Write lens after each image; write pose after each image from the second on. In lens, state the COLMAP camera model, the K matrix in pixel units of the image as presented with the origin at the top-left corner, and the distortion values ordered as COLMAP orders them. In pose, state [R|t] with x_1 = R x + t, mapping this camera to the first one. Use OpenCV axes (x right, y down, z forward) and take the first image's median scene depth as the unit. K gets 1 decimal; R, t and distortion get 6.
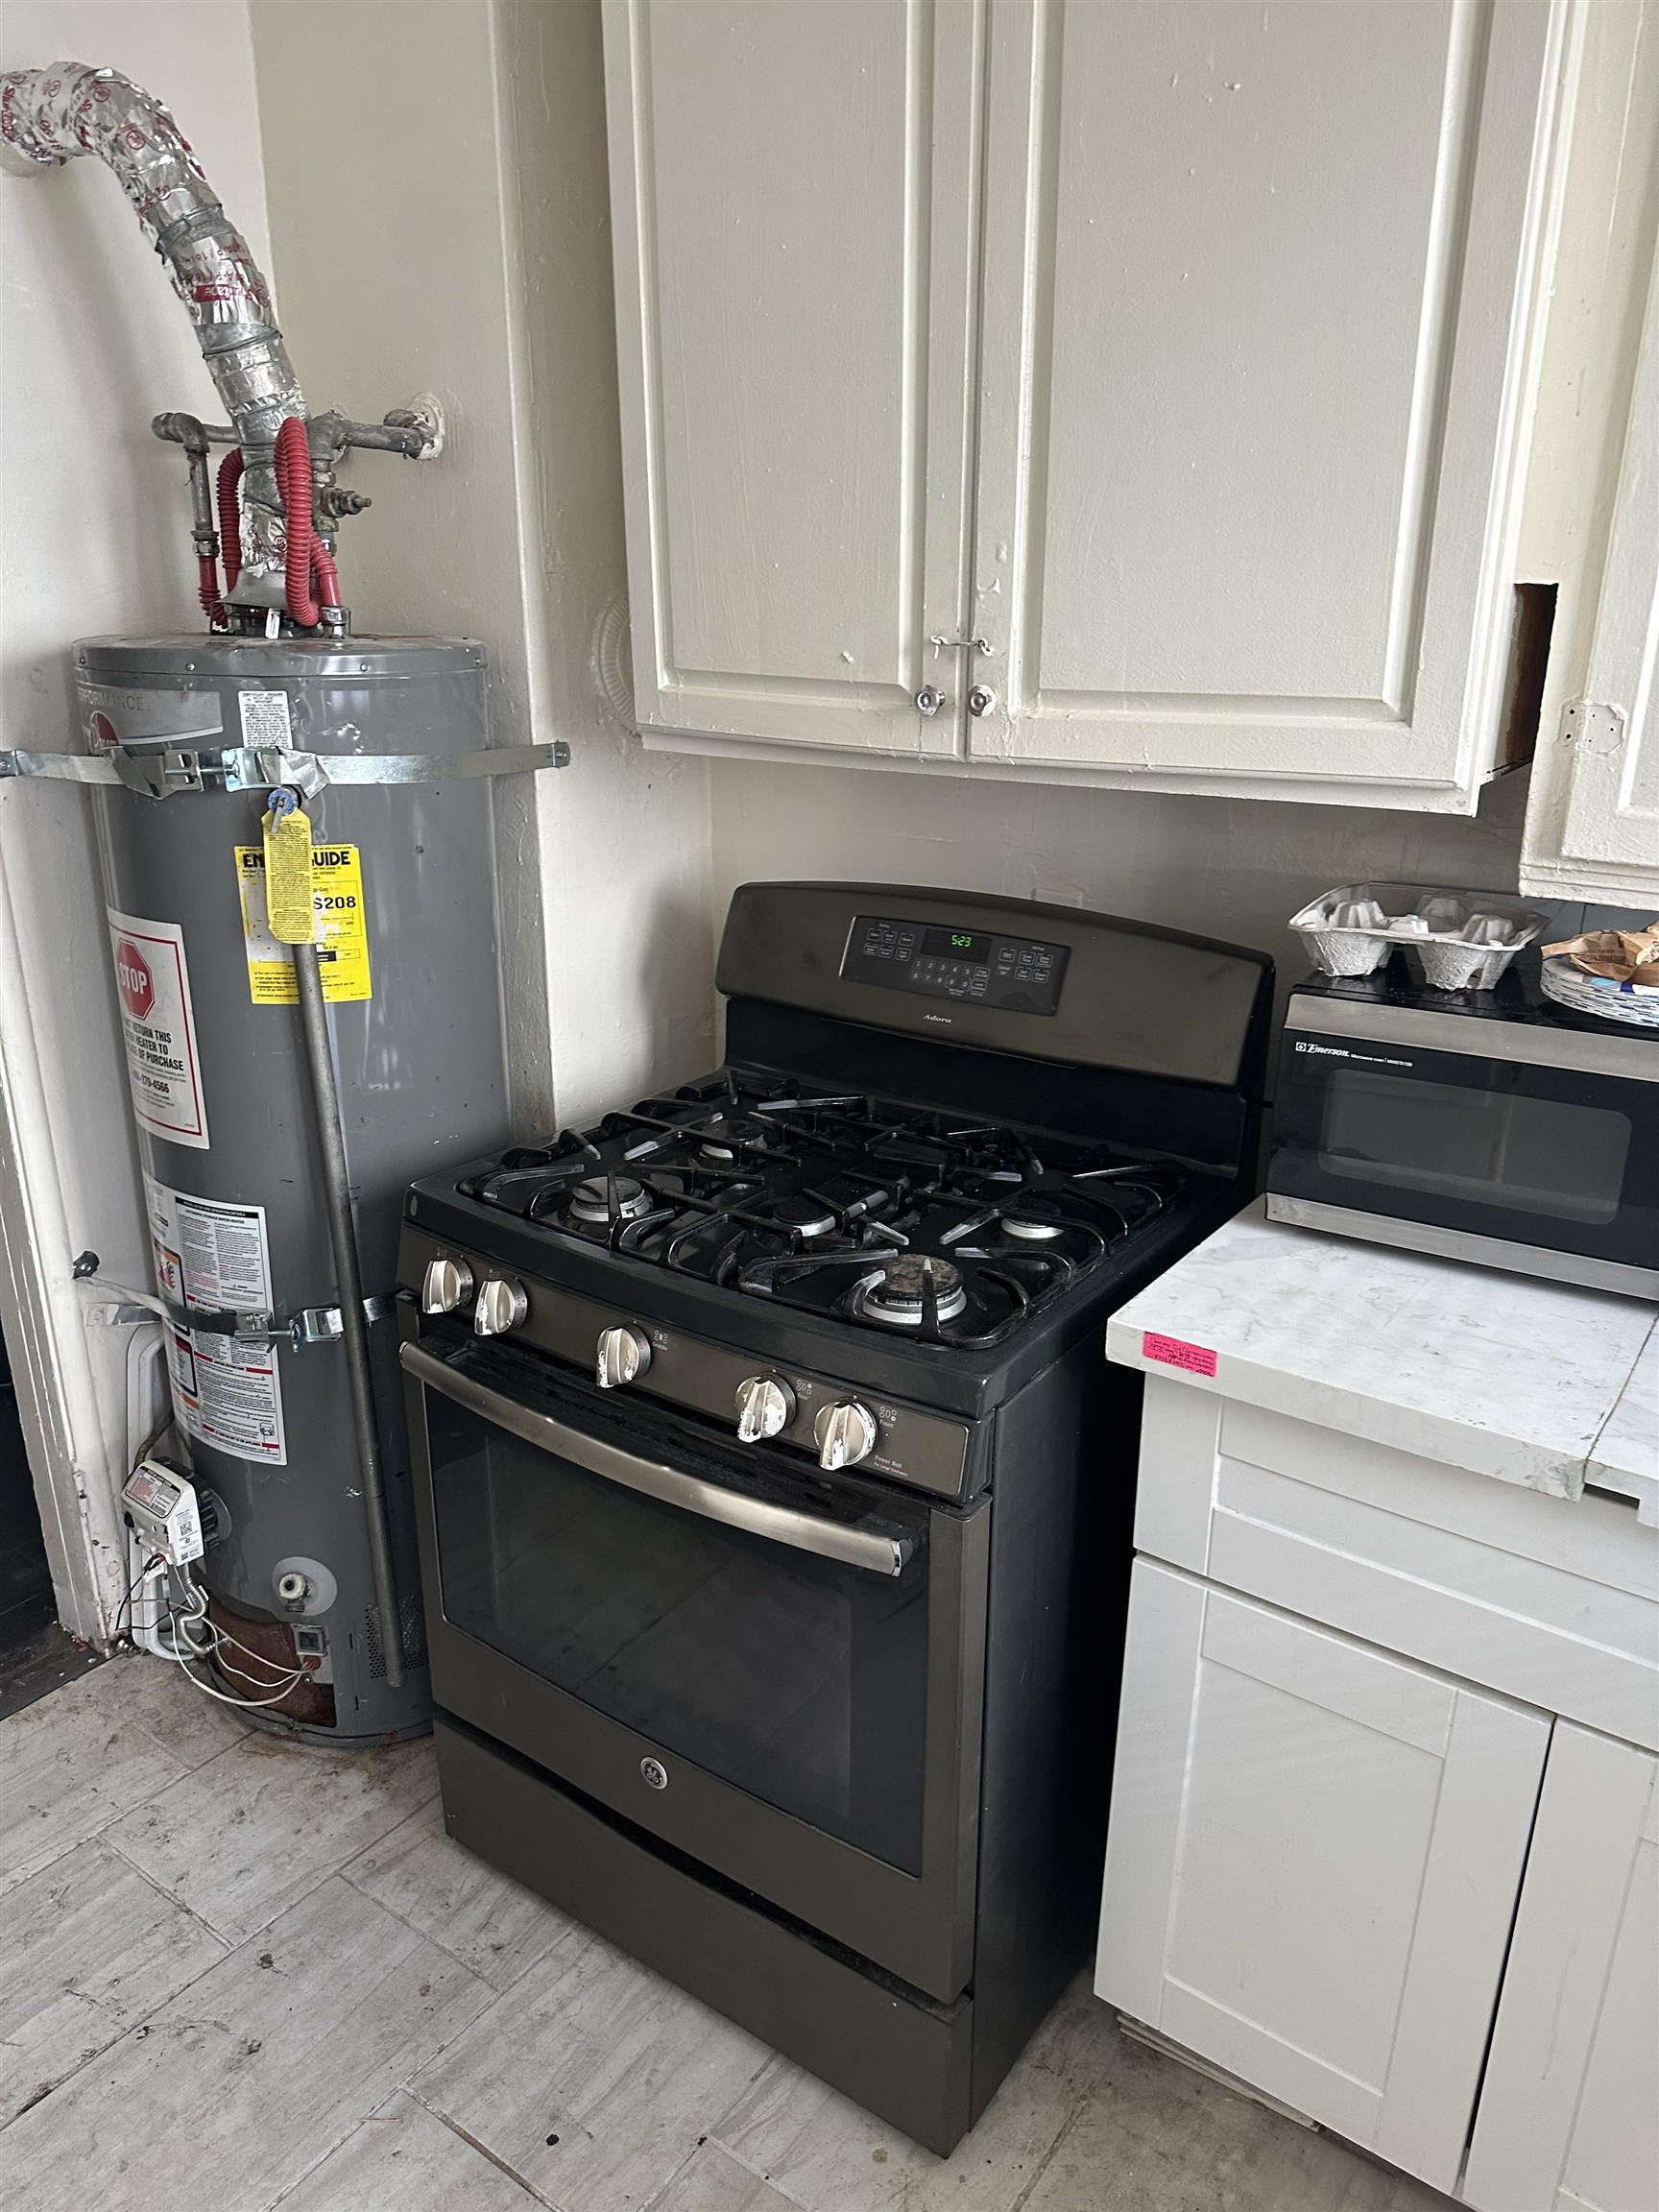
lens RADIAL K [[1576.3, 0, 818.8], [0, 1576.3, 1111.9], [0, 0, 1]] dist [0.068691, -0.076156]
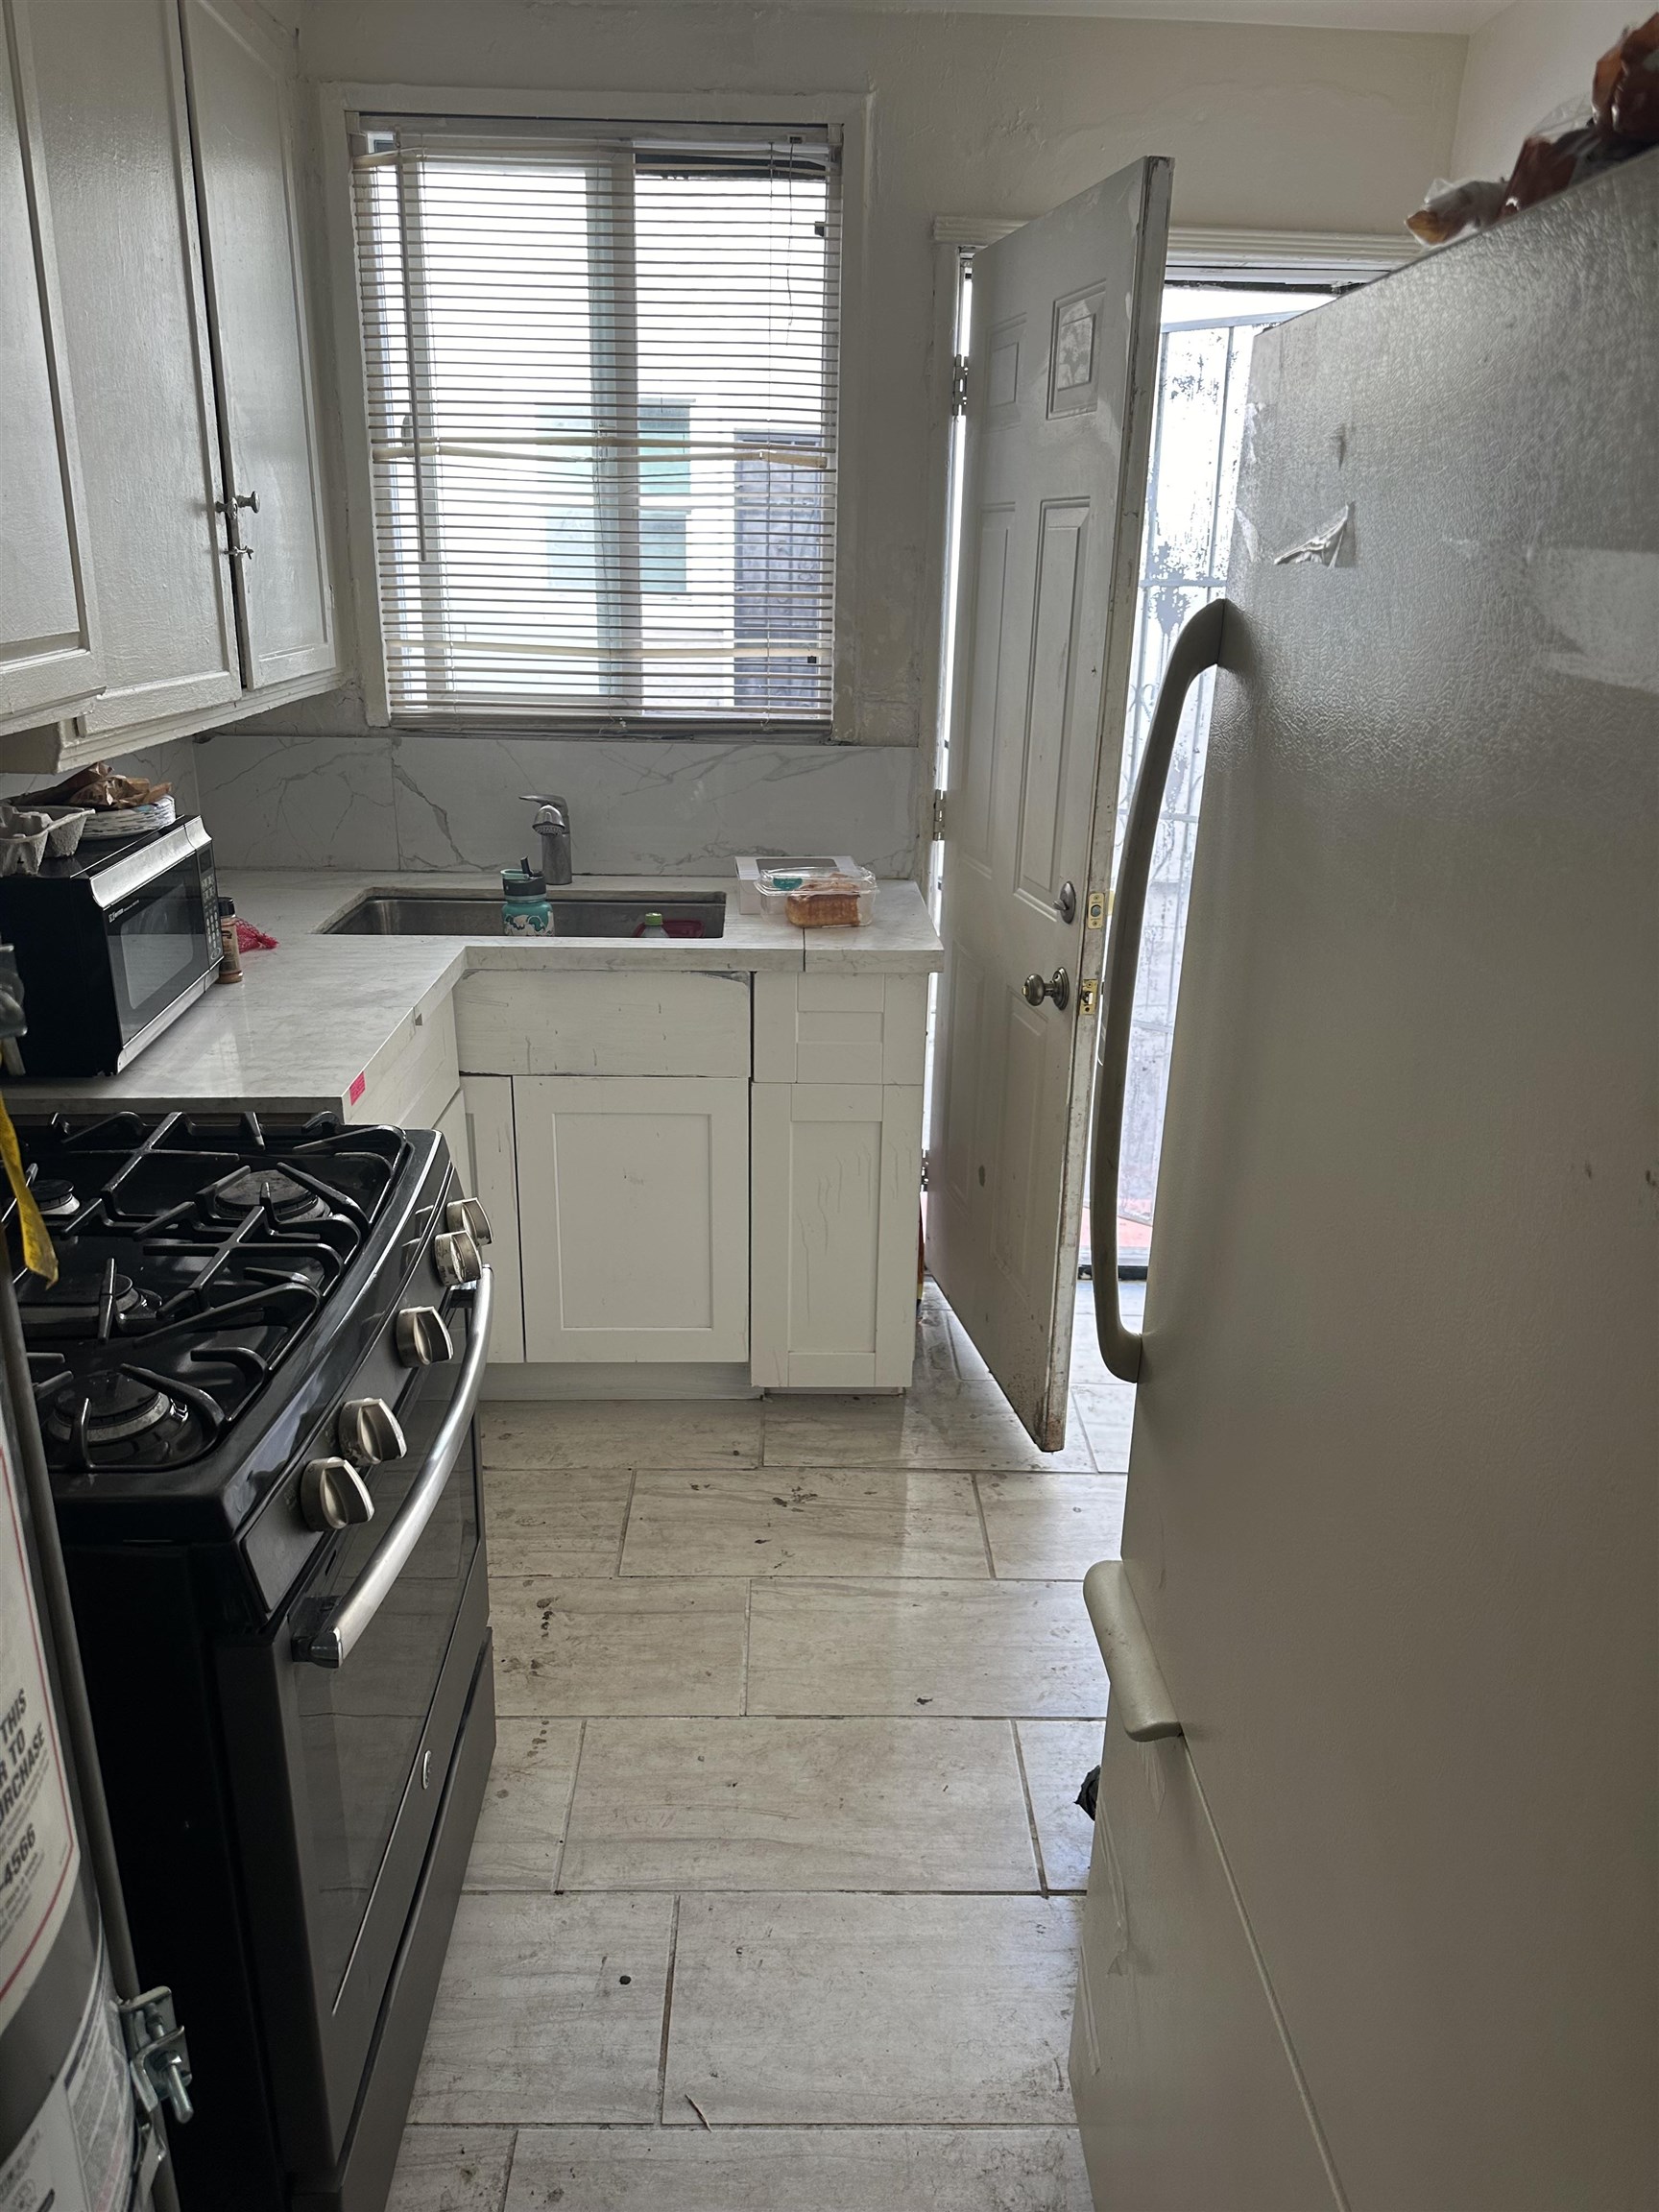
lens RADIAL K [[1576.3, 0, 823.5], [0, 1576.3, 1106.9], [0, 0, 1]] dist [0.068691, -0.076156]
pose [[-0.606417, -0.283498, 0.742891, -0.900624], [0.237503, 0.827052, 0.509487, -0.380434], [-0.758848, 0.485401, -0.434207, 1.092425]]
